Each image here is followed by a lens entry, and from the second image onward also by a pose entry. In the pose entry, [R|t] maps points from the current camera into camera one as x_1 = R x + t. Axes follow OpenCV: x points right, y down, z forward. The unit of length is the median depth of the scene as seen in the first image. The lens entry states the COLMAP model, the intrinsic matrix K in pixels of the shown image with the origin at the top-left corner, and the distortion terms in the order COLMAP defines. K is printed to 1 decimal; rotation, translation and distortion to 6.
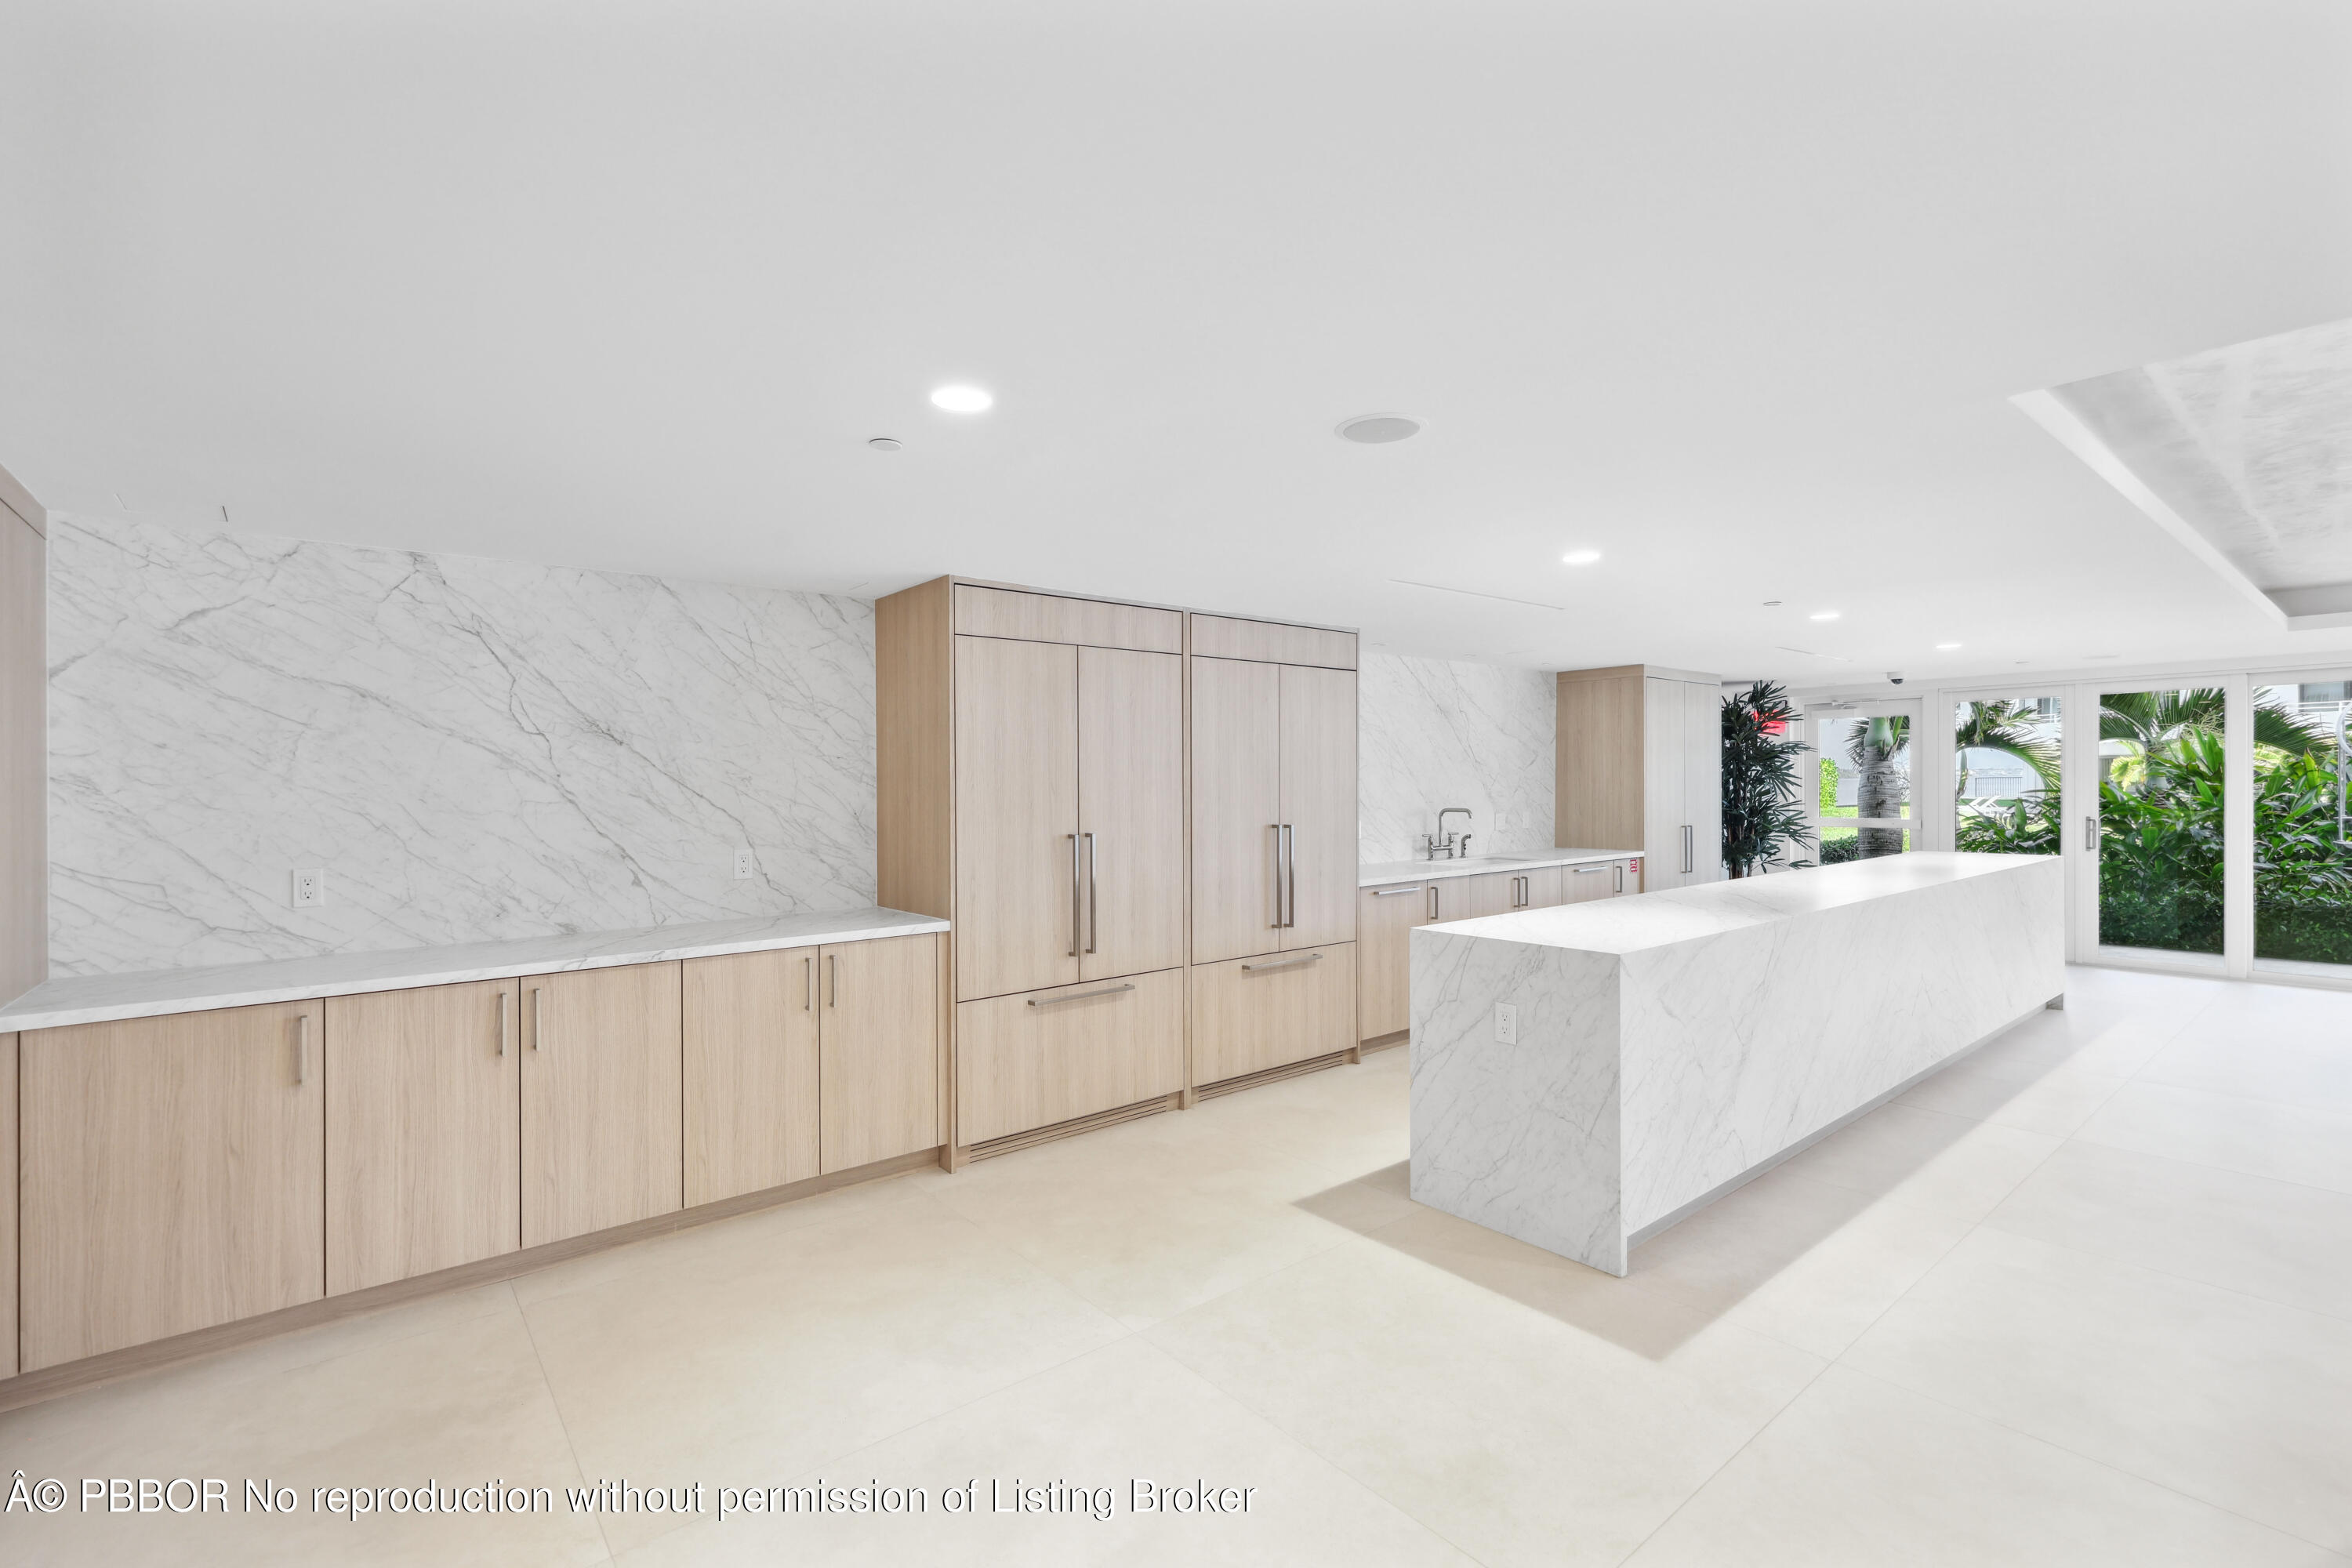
lens RADIAL K [[1039.4, 0, 1176.0], [0, 1039.4, 784.0], [0, 0, 1]] dist [0.004667, 0.000254]
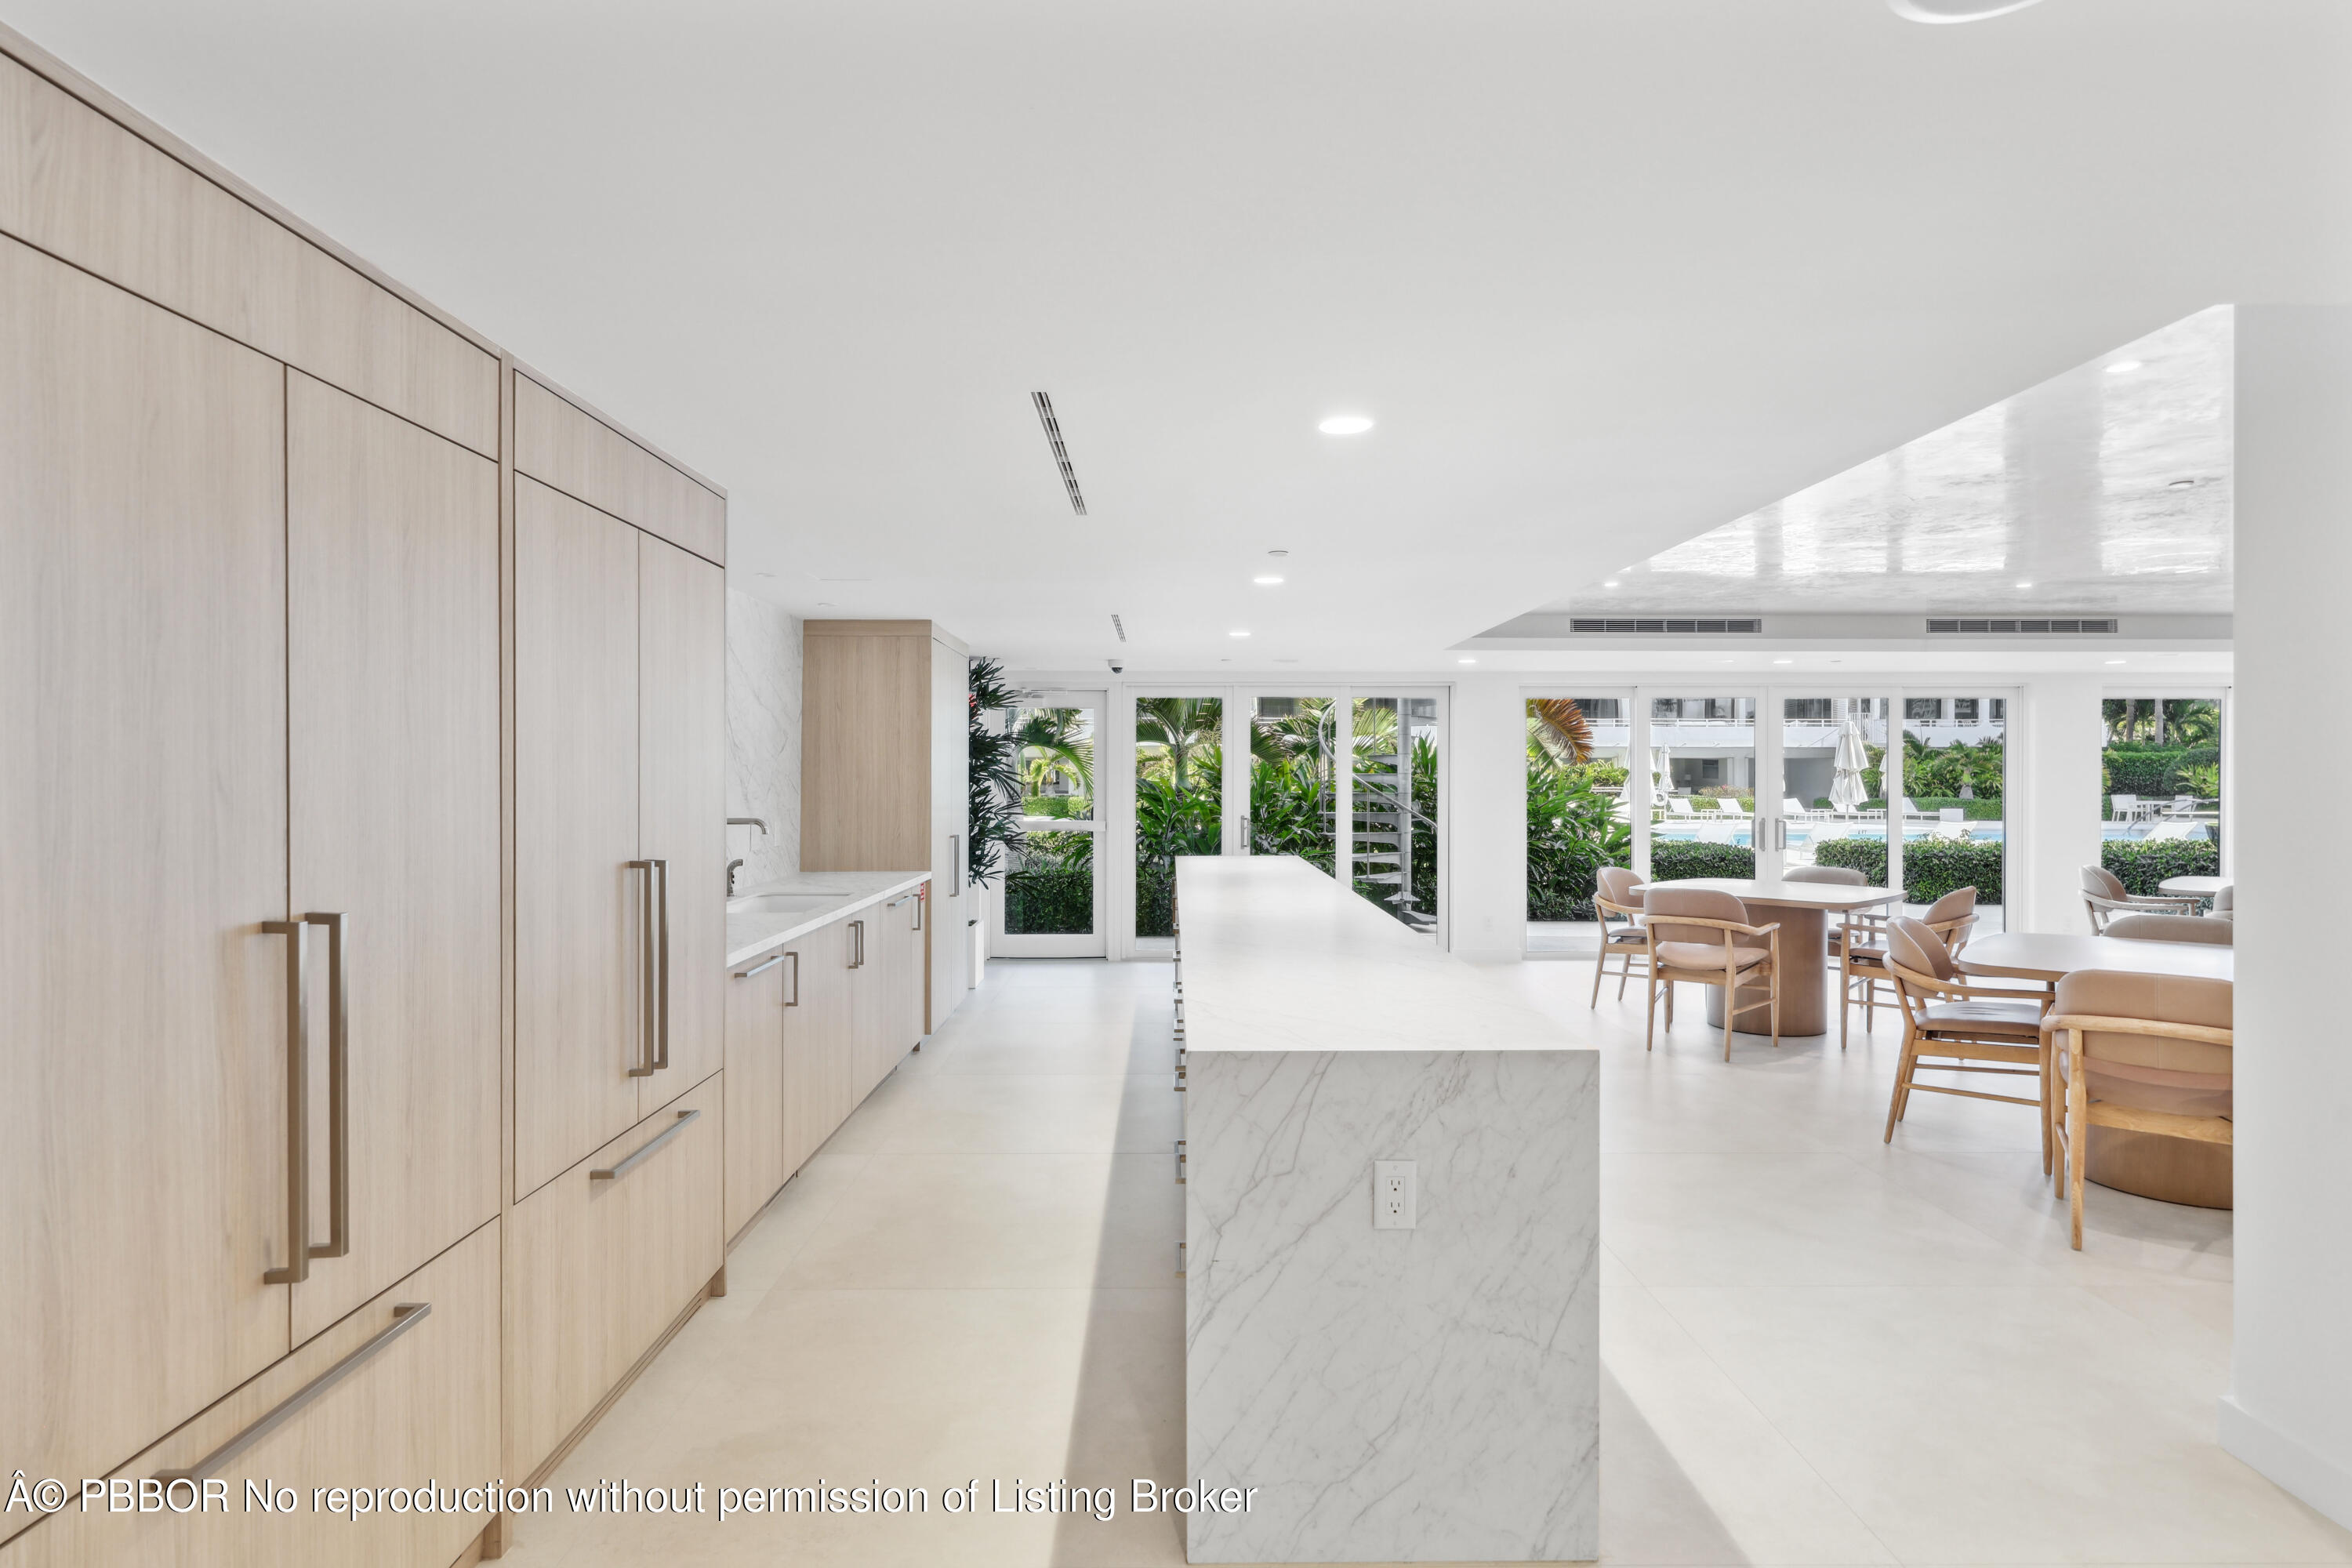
lens RADIAL K [[1244.9, 0, 1176.0], [0, 1244.9, 784.0], [0, 0, 1]] dist [-0.002449, -0.000270]
pose [[0.625139, 0.003658, 0.780505, -0.231725], [-0.005080, 0.999987, -0.000617, 0.003063], [-0.780497, -0.003579, 0.625150, 0.521169]]
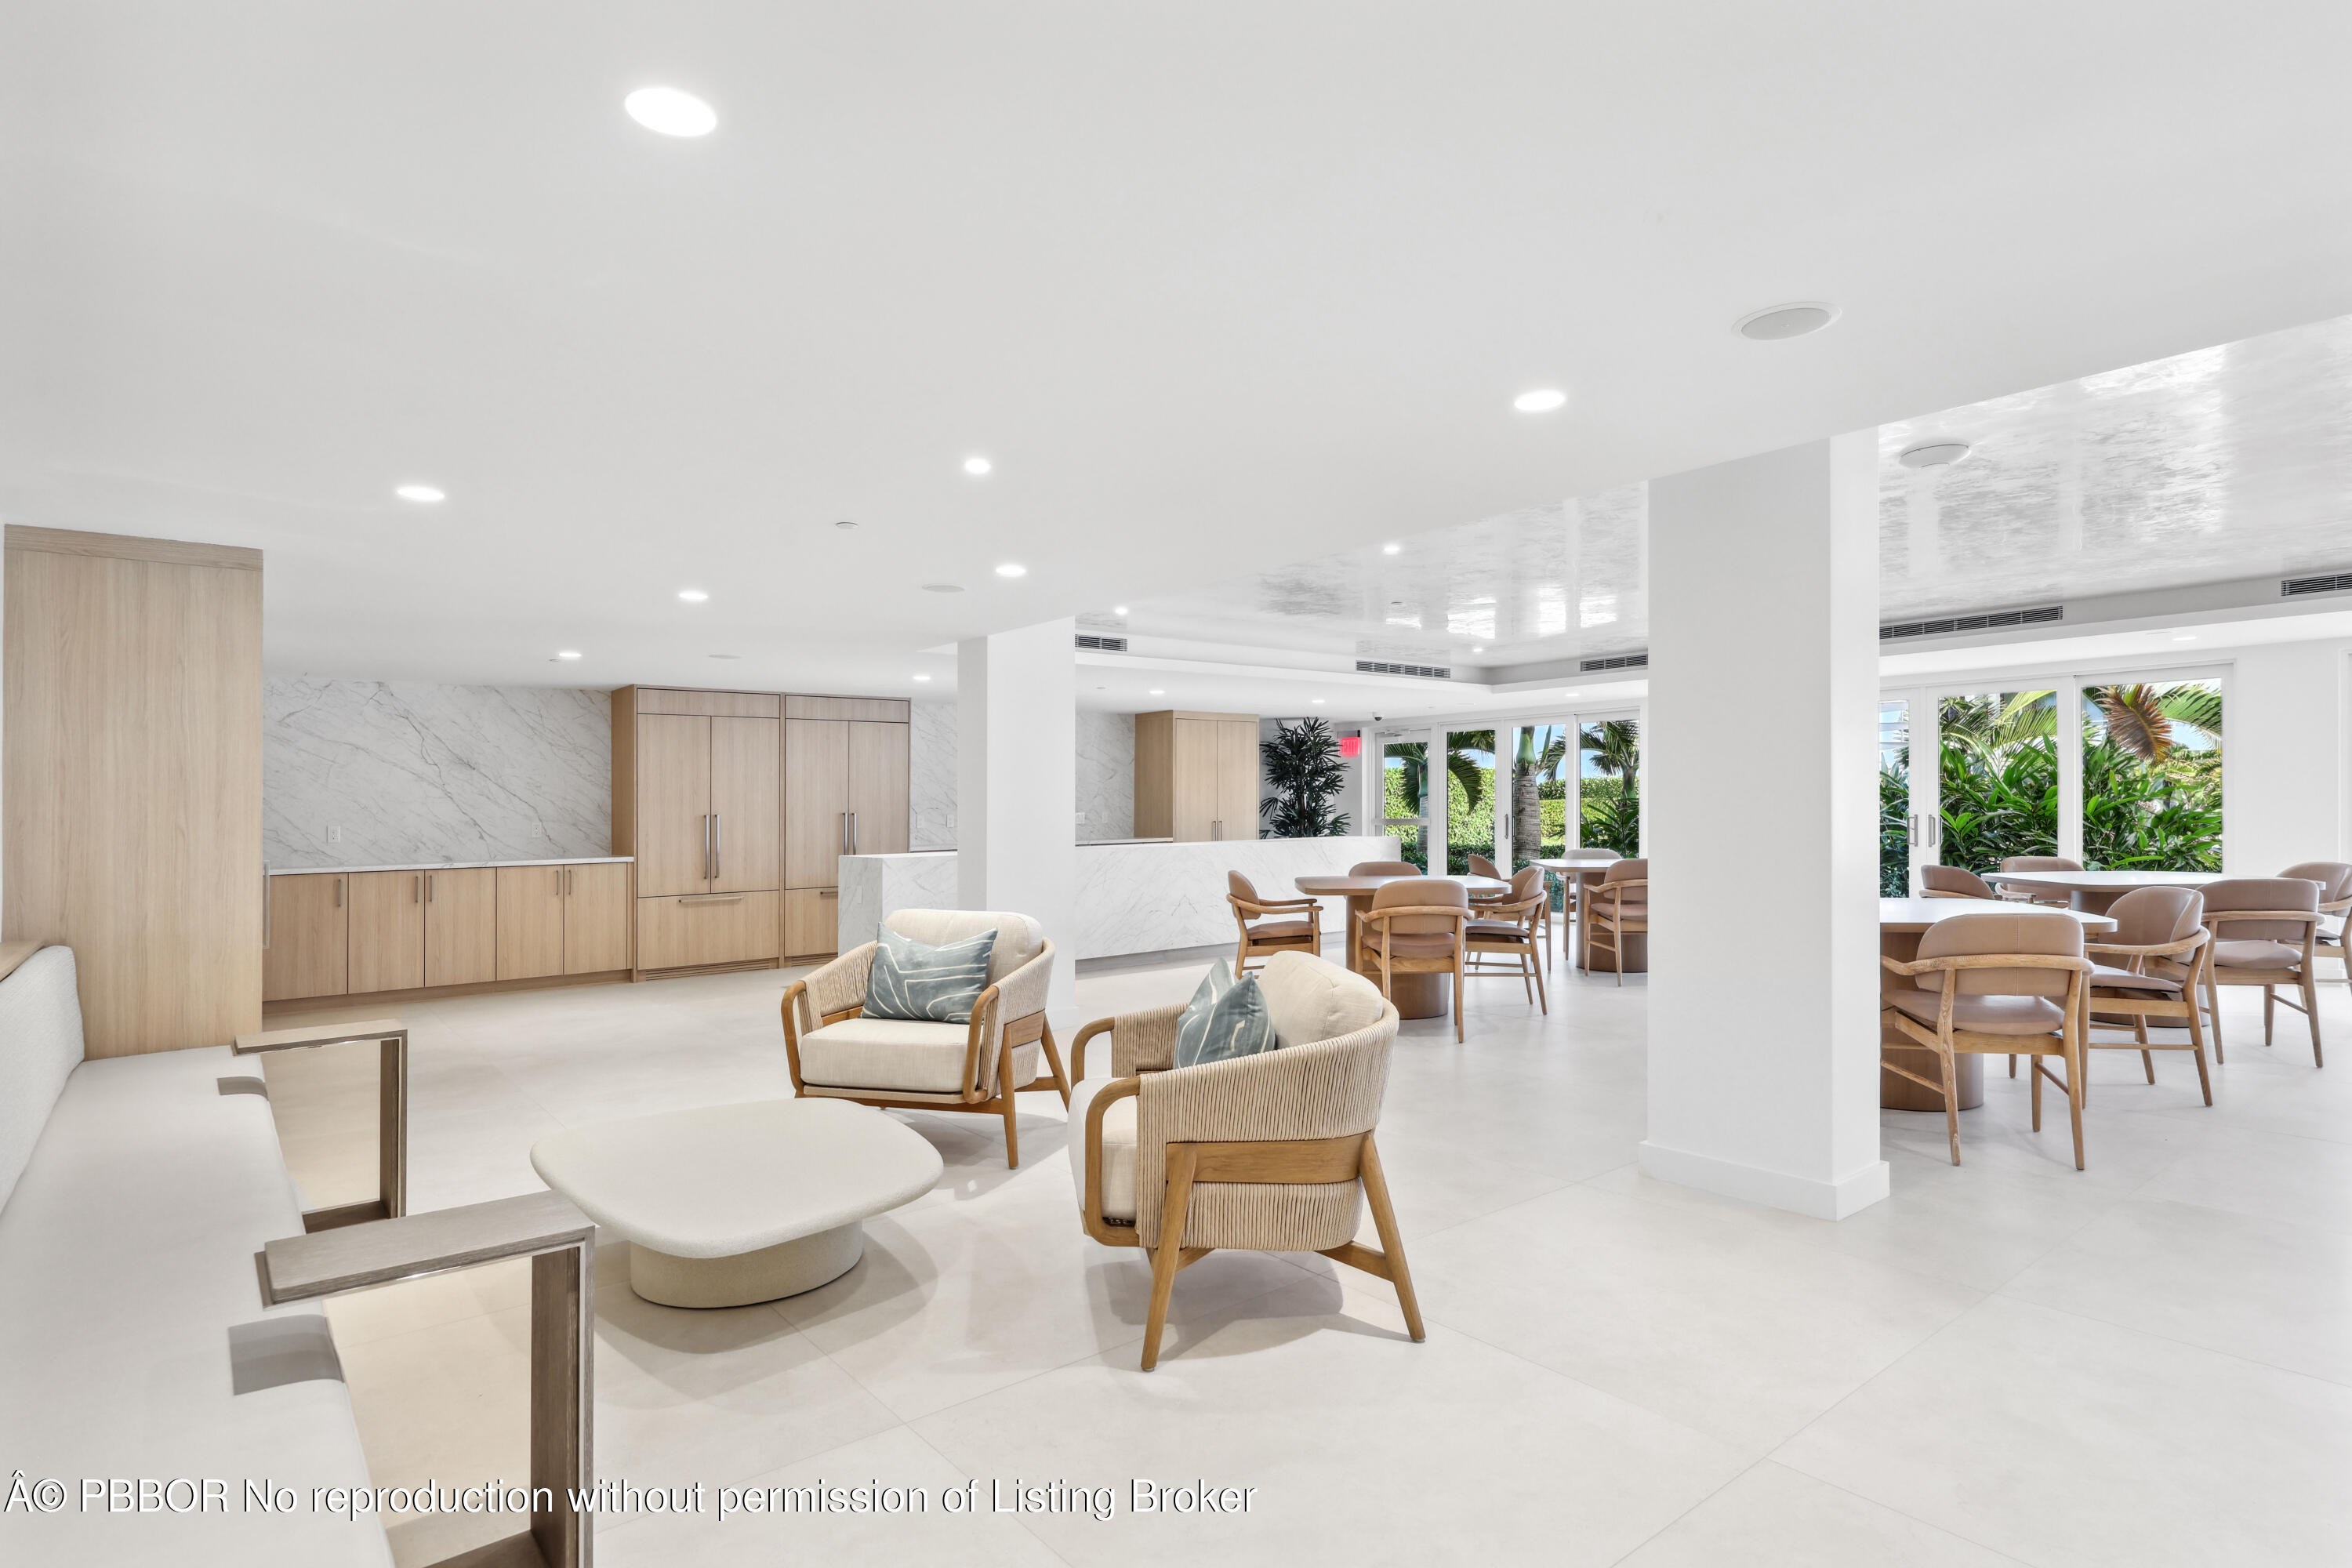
lens RADIAL K [[1299.4, 0, 1176.0], [0, 1299.4, 784.0], [0, 0, 1]] dist [-0.002678, -0.000429]
pose [[0.999185, -0.003949, -0.040183, 0.904370], [0.003155, 0.999799, -0.019803, 0.043515], [0.040253, 0.019660, 0.998996, -1.423900]]
